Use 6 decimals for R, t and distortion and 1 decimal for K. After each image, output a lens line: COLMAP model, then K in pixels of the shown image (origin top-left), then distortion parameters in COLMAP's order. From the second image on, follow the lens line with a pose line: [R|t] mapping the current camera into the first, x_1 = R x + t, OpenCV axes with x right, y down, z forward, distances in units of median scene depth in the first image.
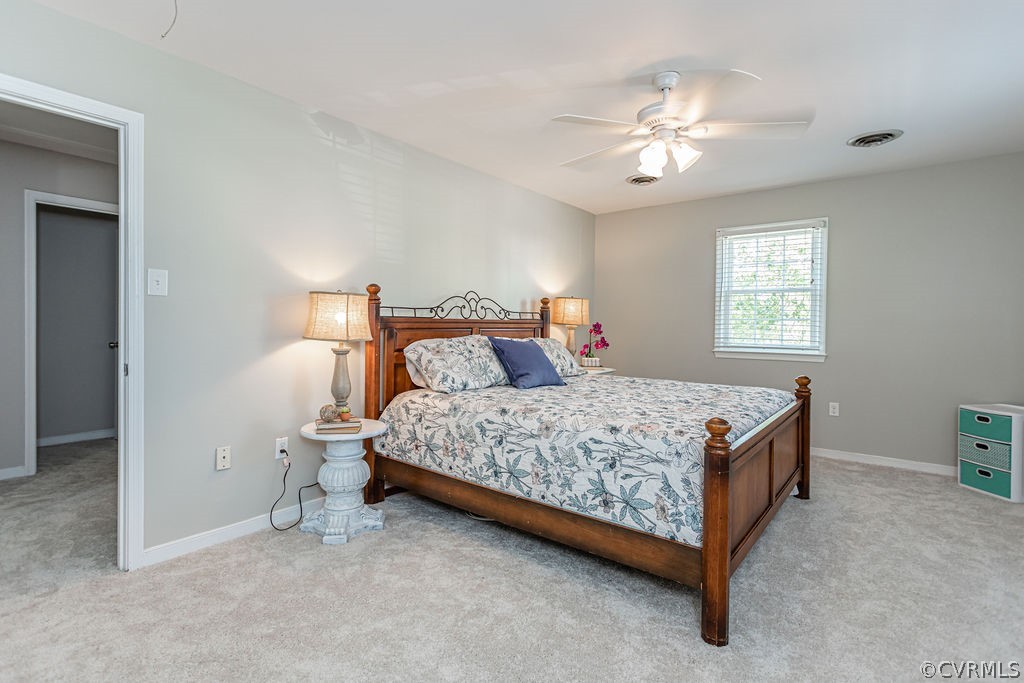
lens RADIAL K [[494.1, 0, 507.0], [0, 494.1, 336.1], [0, 0, 1]] dist [-0.002349, 0.001175]
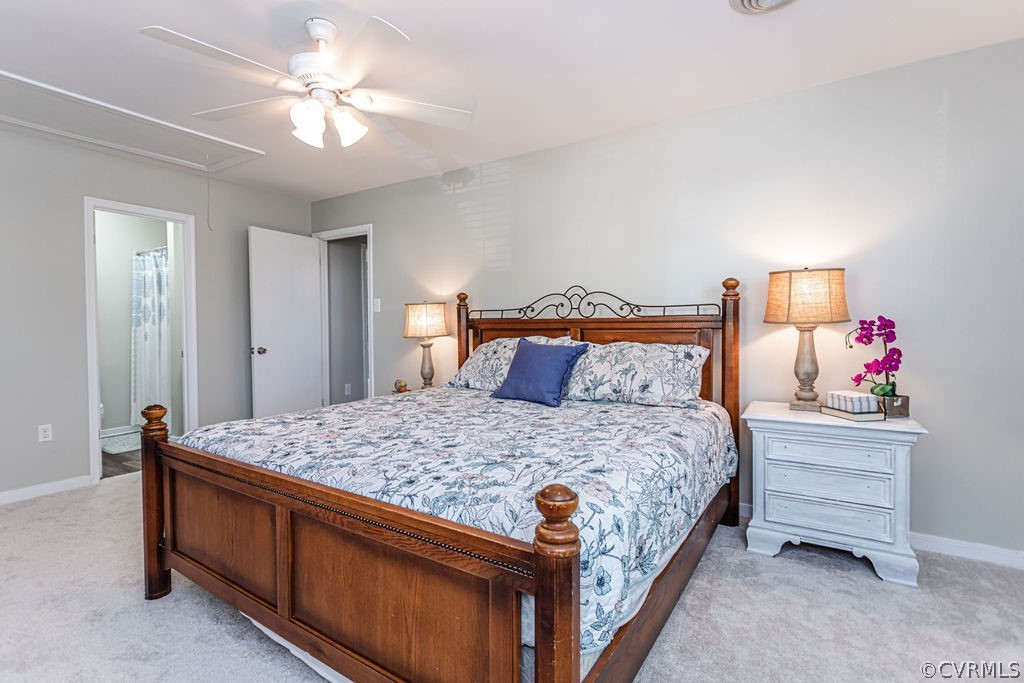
lens RADIAL K [[494.1, 0, 503.7], [0, 494.1, 335.9], [0, 0, 1]] dist [-0.002349, 0.001175]
pose [[0.084829, 0.027129, -0.996026, 0.970098], [-0.006058, 0.999625, 0.026711, -0.031380], [0.996377, 0.003768, 0.084961, 0.987109]]
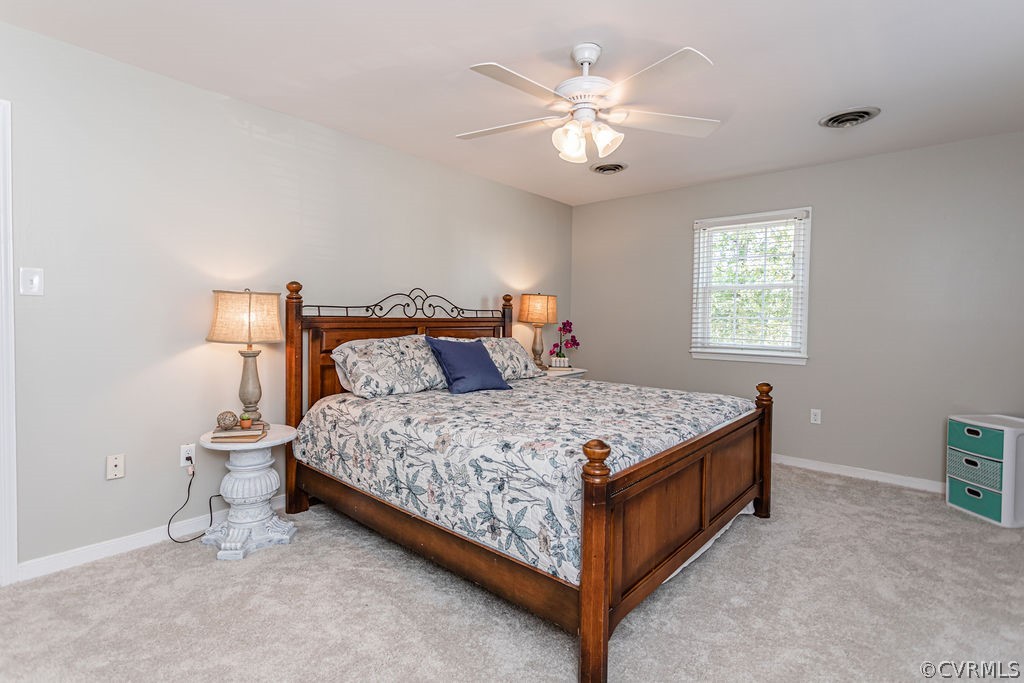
lens RADIAL K [[494.1, 0, 506.0], [0, 494.1, 336.6], [0, 0, 1]] dist [-0.002349, 0.001175]
pose [[0.998763, 0.004440, -0.049527, 0.178613], [-0.003711, 0.999884, 0.014790, -0.016132], [0.049587, -0.014587, 0.998663, 0.075359]]
